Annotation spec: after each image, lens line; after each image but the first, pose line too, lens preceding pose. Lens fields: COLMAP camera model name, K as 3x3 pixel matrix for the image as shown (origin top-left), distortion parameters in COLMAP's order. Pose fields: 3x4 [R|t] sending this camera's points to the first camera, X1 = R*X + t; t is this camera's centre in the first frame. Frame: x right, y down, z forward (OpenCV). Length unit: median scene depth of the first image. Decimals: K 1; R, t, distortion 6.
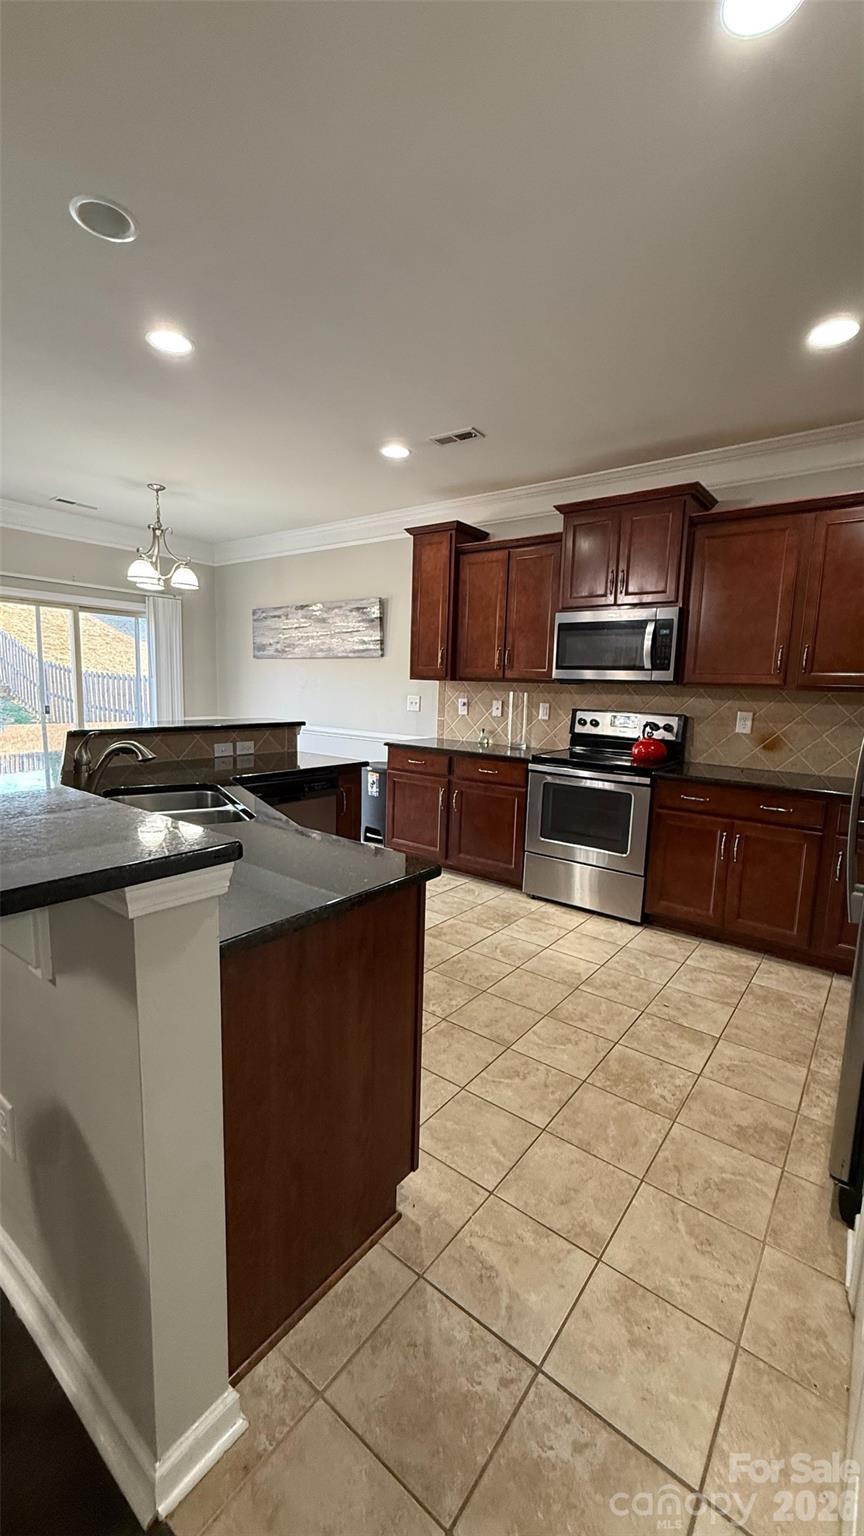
lens RADIAL K [[610.9, 0, 435.1], [0, 610.9, 766.8], [0, 0, 1]] dist [0.006074, 0.001021]
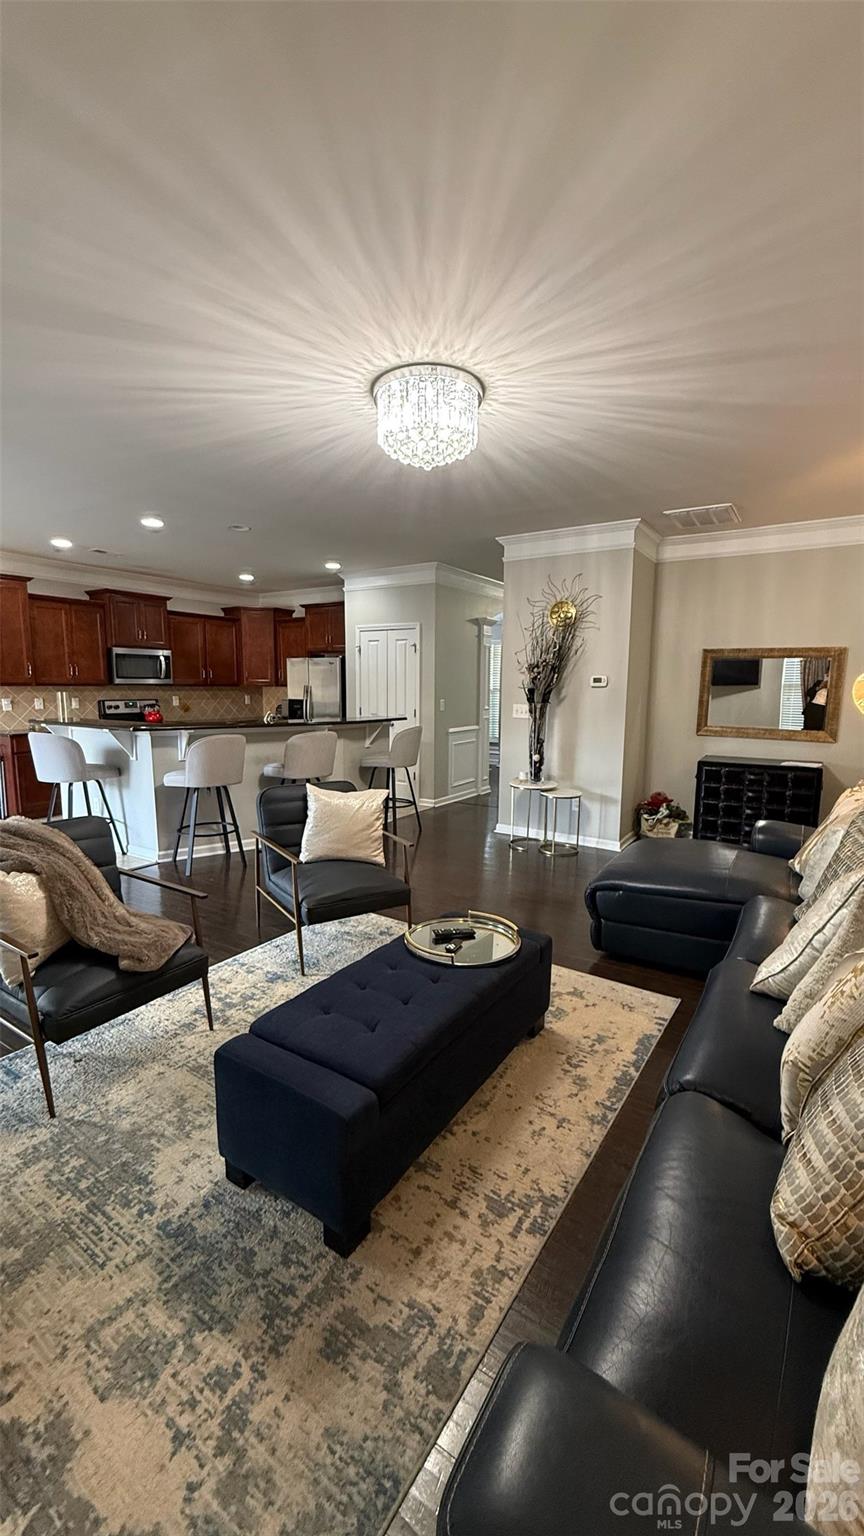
lens RADIAL K [[610.9, 0, 432.0], [0, 610.9, 770.5], [0, 0, 1]] dist [0.006074, 0.001021]
pose [[-0.073890, -0.170424, 0.982597, -2.899167], [0.120144, 0.976592, 0.178417, -0.178321], [-0.990003, 0.131237, -0.051685, 0.351023]]
